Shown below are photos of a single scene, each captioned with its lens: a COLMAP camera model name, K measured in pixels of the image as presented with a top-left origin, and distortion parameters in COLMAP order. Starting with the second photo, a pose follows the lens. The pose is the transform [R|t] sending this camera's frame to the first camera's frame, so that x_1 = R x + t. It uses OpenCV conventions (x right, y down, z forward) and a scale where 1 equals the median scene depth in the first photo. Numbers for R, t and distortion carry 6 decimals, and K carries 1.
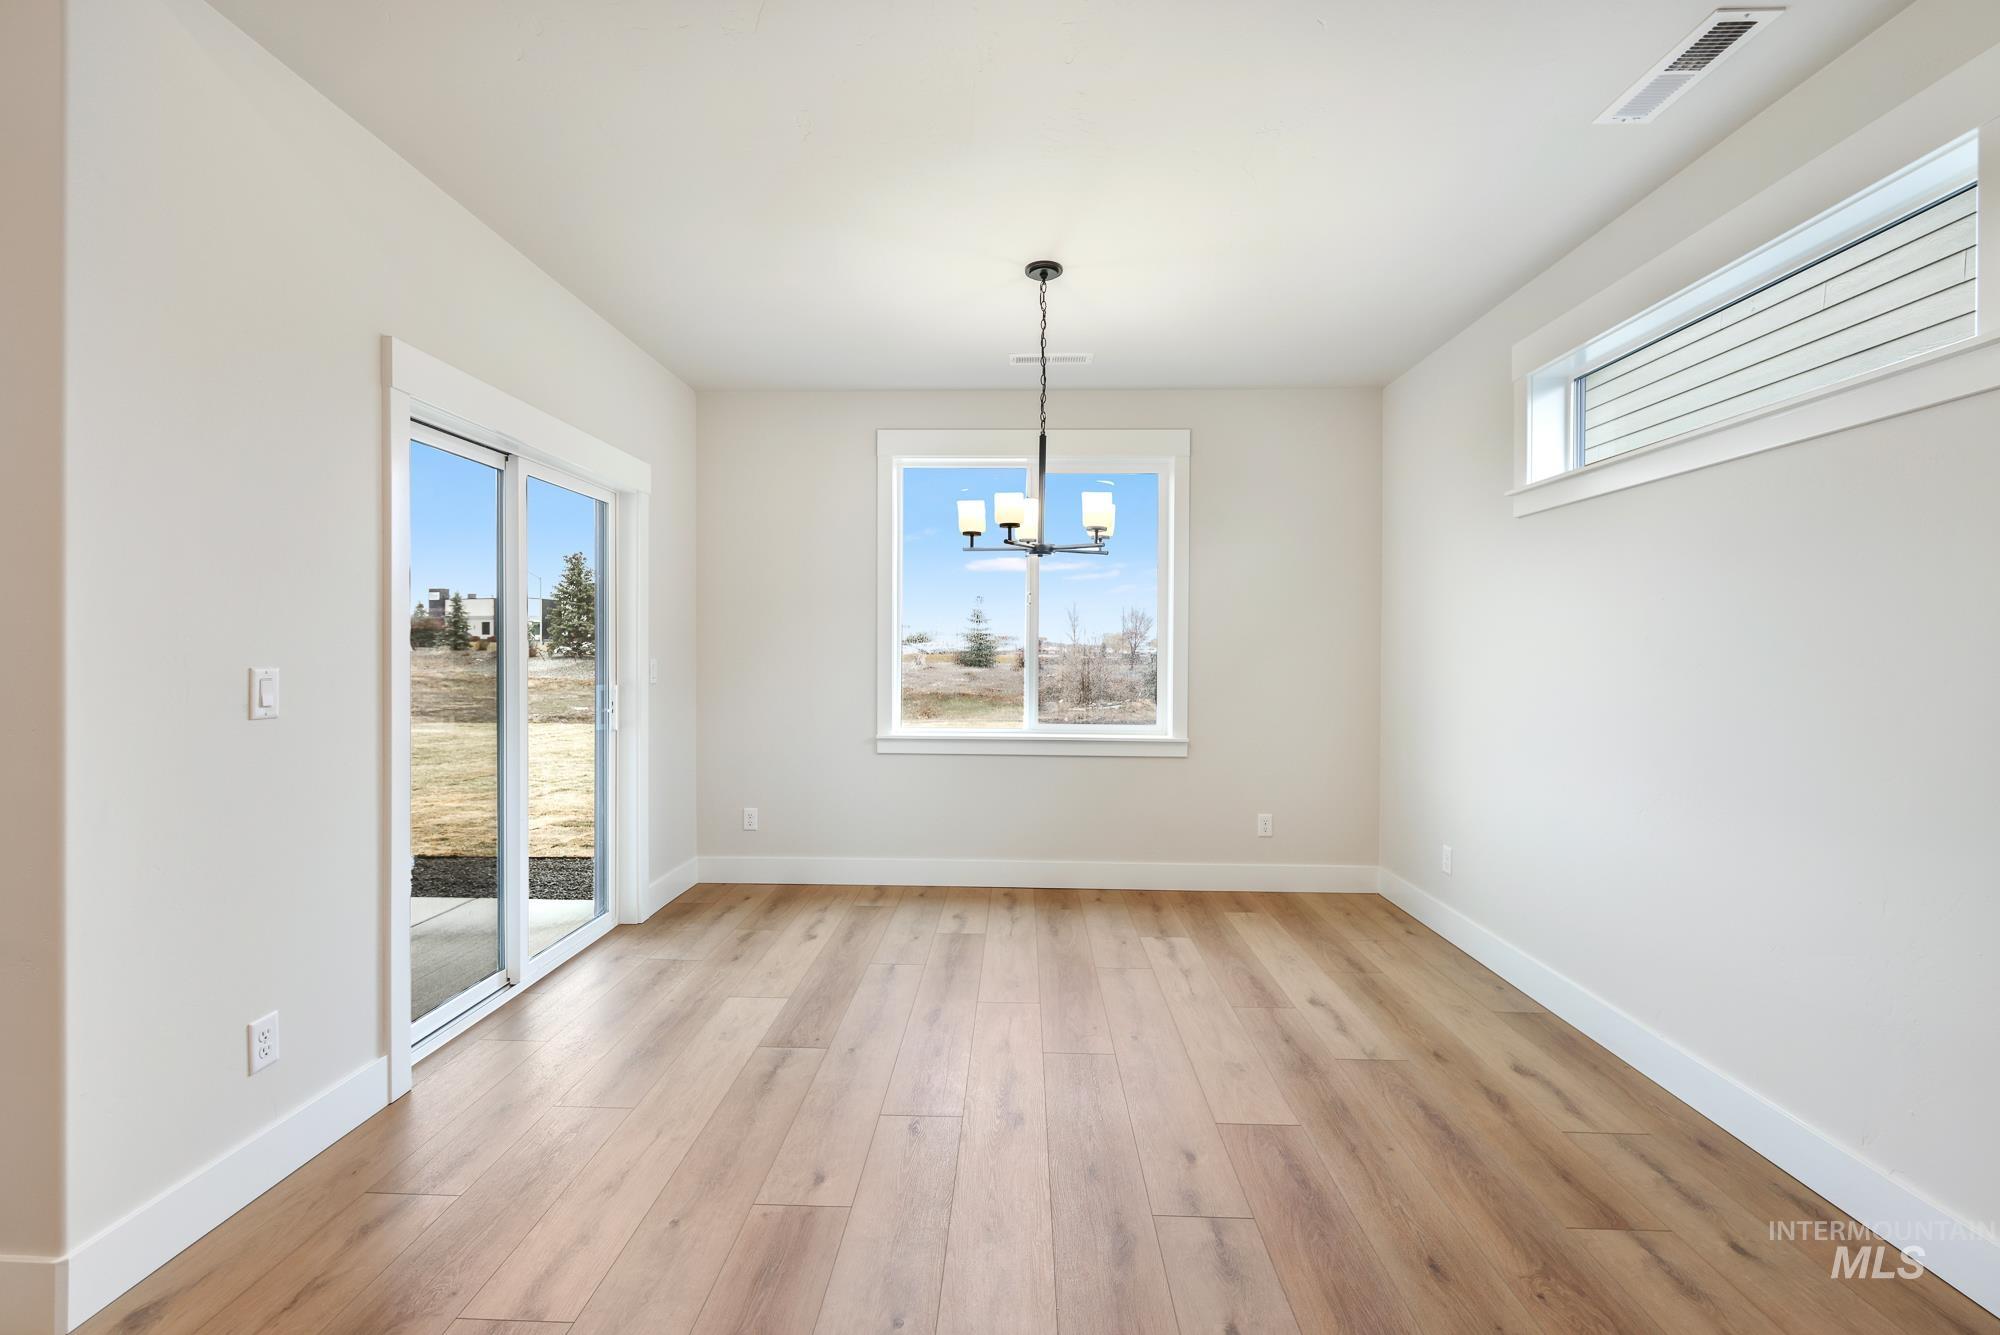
lens RADIAL K [[842.1, 0, 991.7], [0, 842.1, 660.0], [0, 0, 1]] dist [-0.000043, -0.000130]
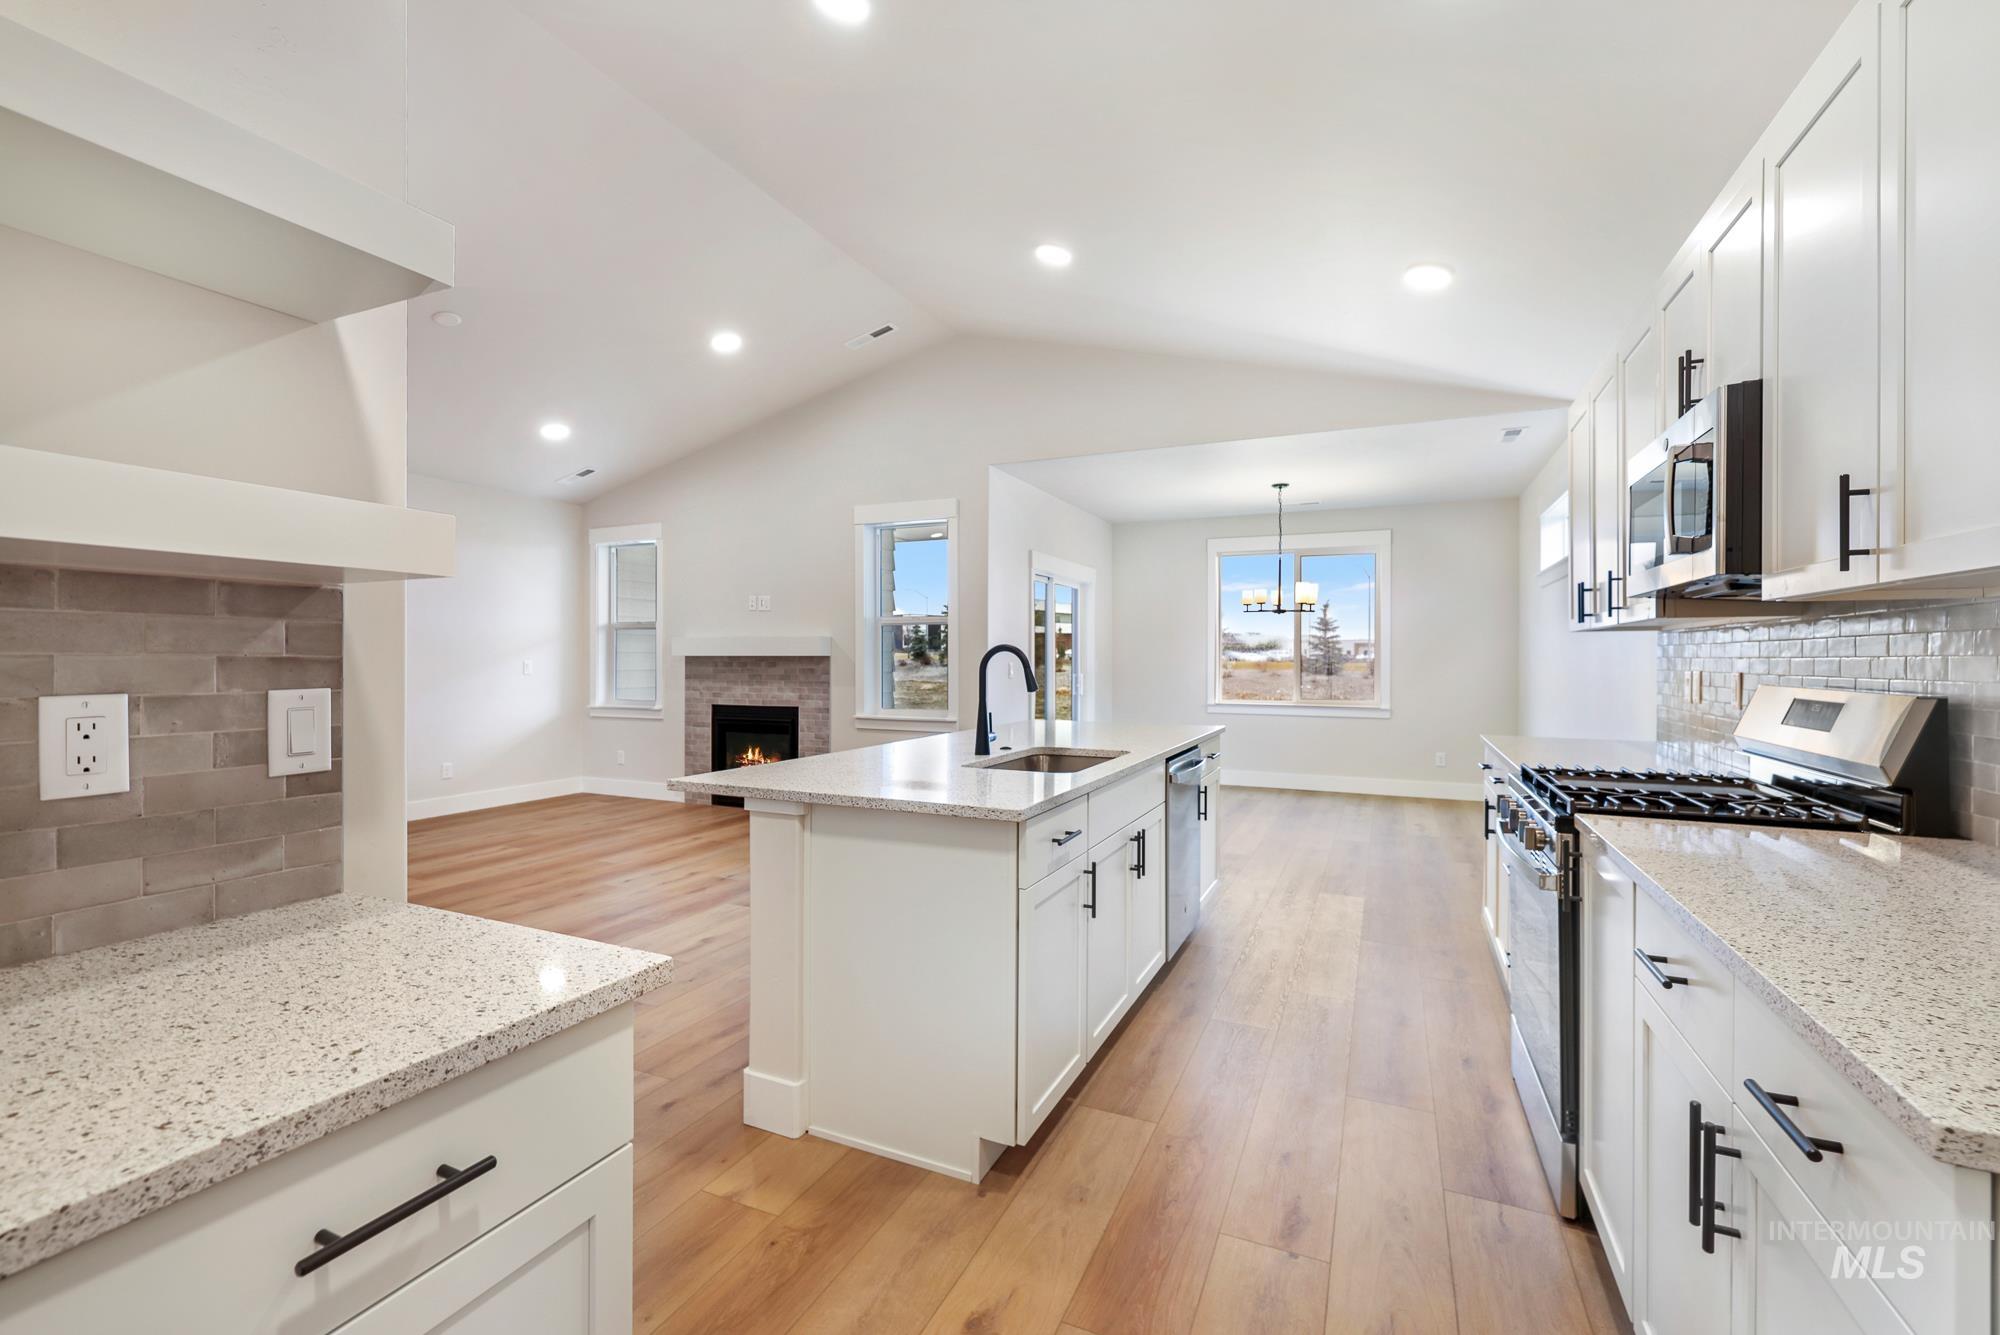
lens RADIAL K [[842.1, 0, 991.7], [0, 842.1, 660.0], [0, 0, 1]] dist [-0.000043, -0.000130]
pose [[0.920124, -0.002498, -0.391620, 0.152893], [-0.001541, 0.999949, -0.009999, 0.013148], [0.391625, 0.009804, 0.920073, -0.887027]]
